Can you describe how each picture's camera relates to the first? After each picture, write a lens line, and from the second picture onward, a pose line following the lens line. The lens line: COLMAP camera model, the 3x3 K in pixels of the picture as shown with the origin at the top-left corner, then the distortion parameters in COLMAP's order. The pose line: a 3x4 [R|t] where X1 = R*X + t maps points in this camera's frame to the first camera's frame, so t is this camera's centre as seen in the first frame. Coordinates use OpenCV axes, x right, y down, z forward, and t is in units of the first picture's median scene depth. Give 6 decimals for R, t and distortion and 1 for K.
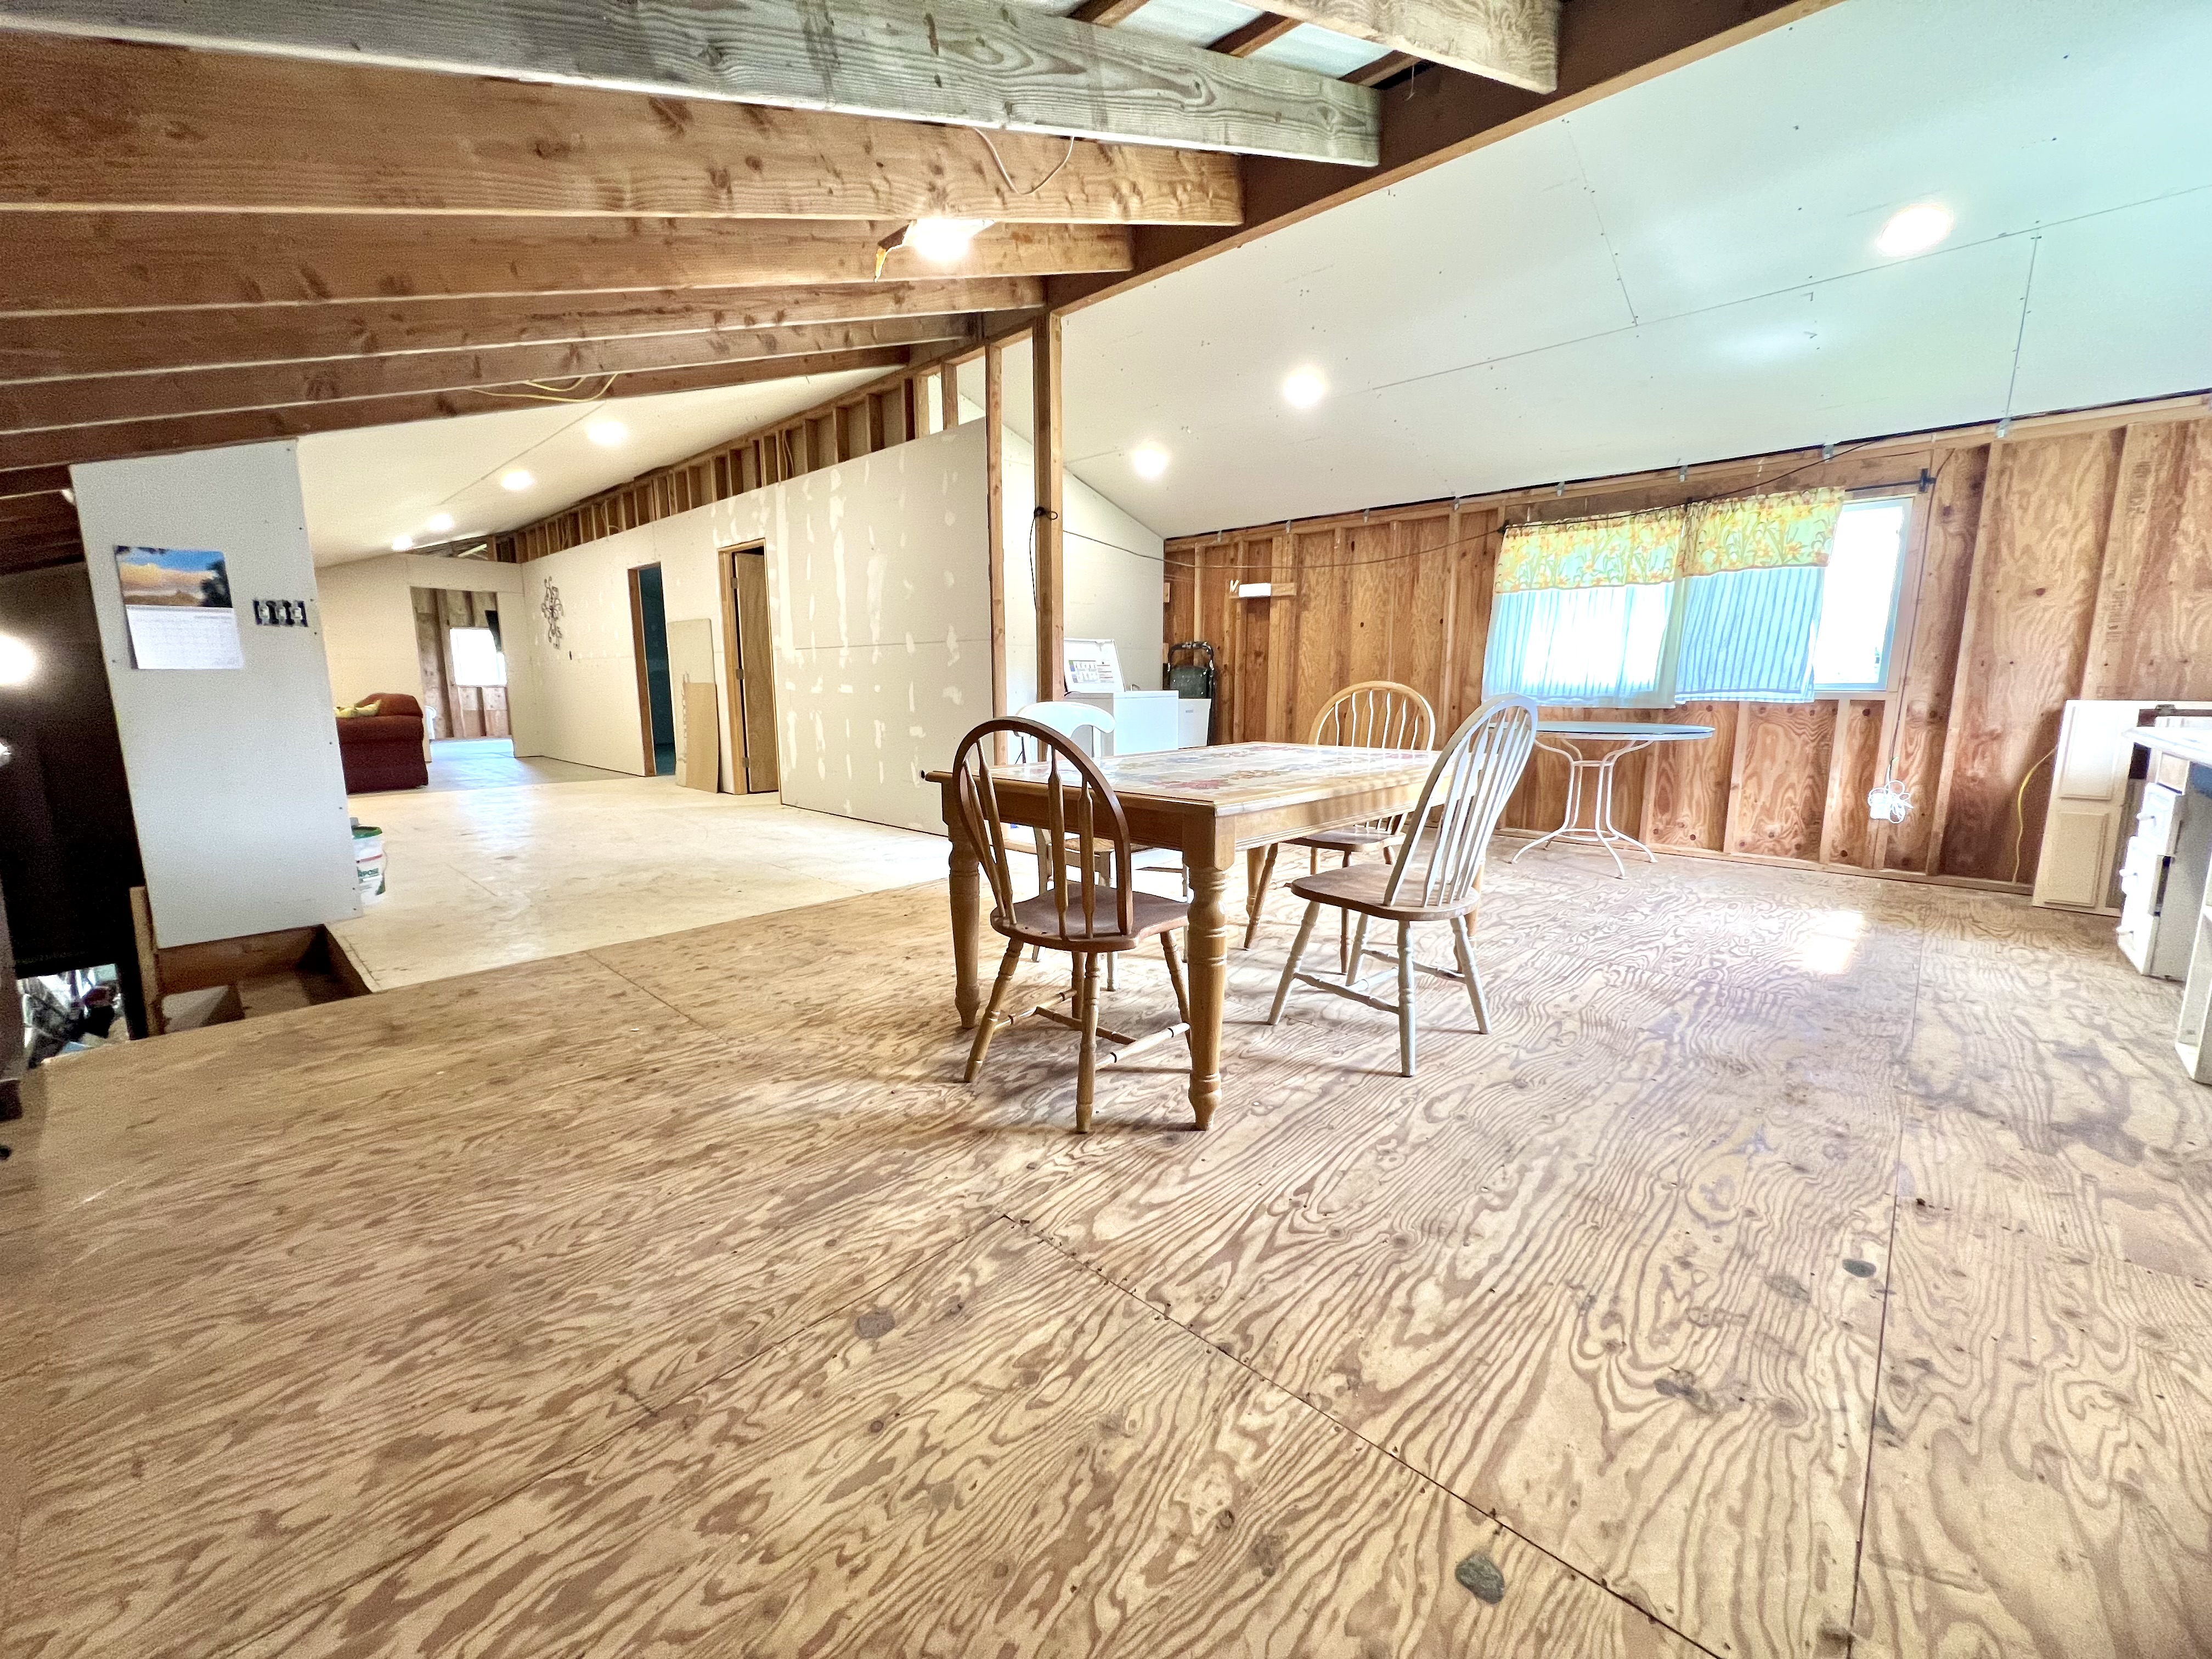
lens RADIAL K [[893.0, 0, 1105.3], [0, 893.0, 832.5], [0, 0, 1]] dist [-0.002041, -0.000346]
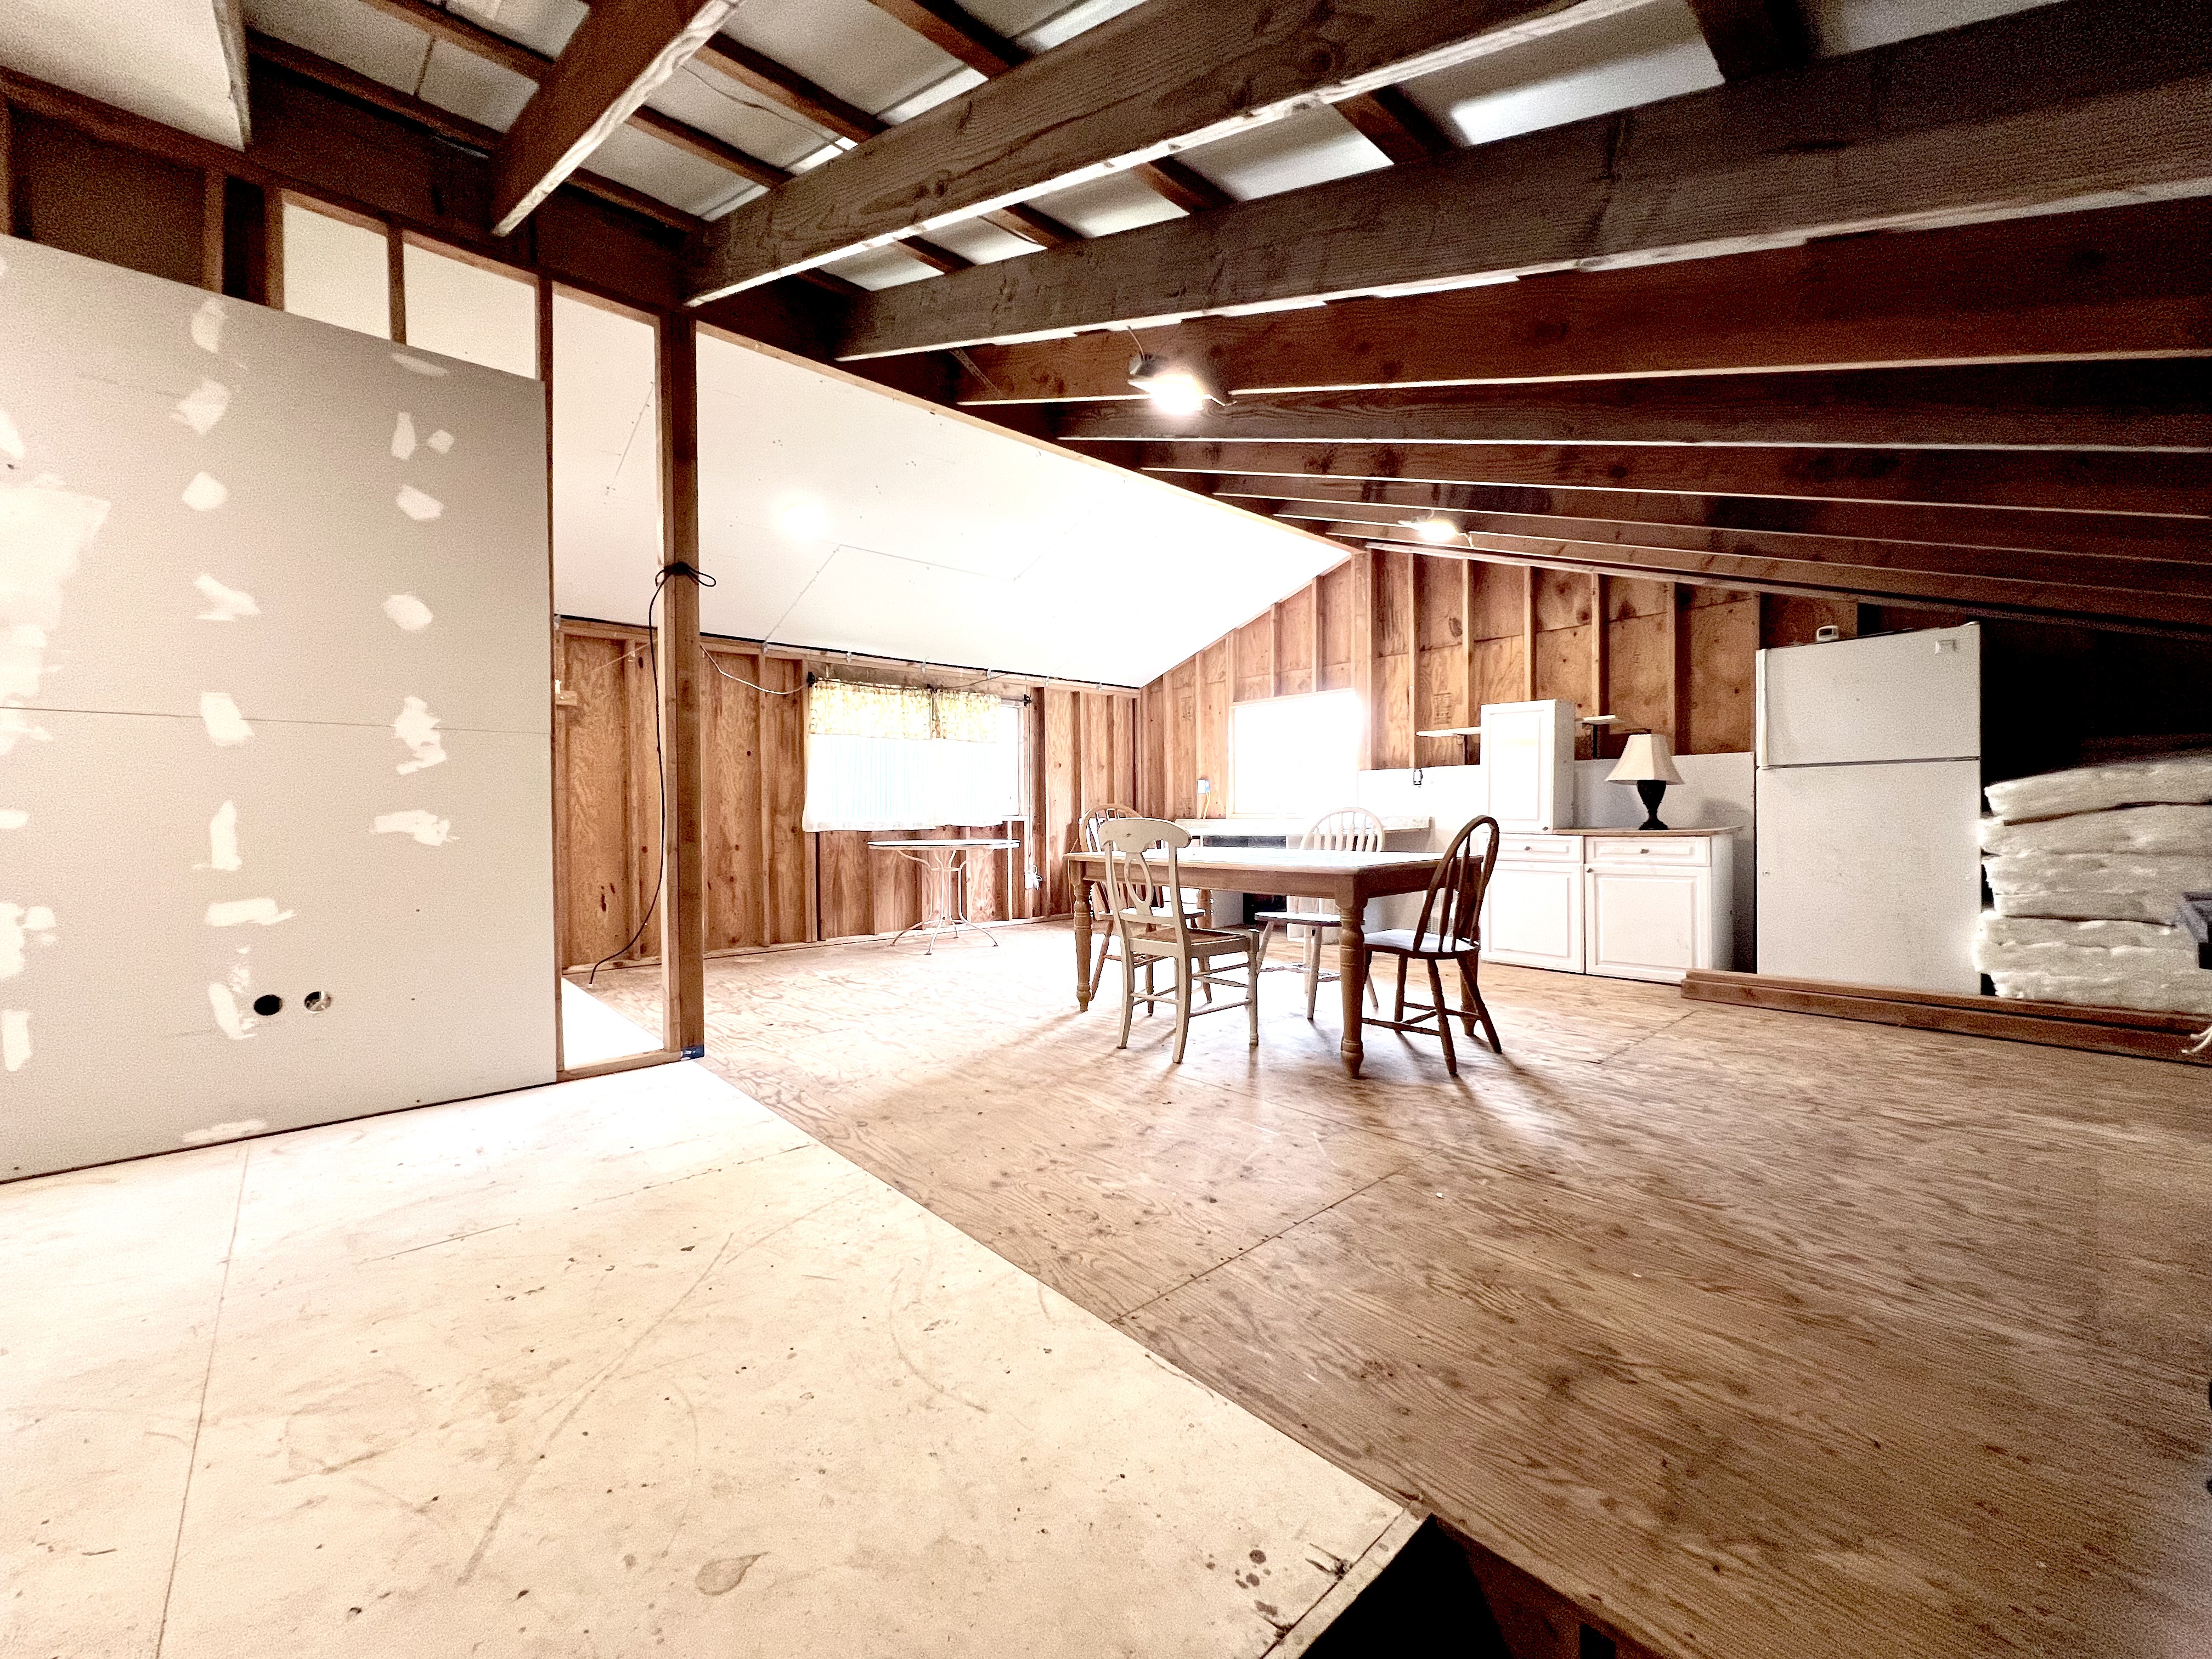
lens RADIAL K [[893.0, 0, 1104.3], [0, 893.0, 828.3], [0, 0, 1]] dist [-0.002041, -0.000346]
pose [[0.071777, -0.011959, 0.997349, -1.429587], [0.176678, 0.984268, -0.000913, -0.178717], [-0.981648, 0.176275, 0.072761, 1.229481]]
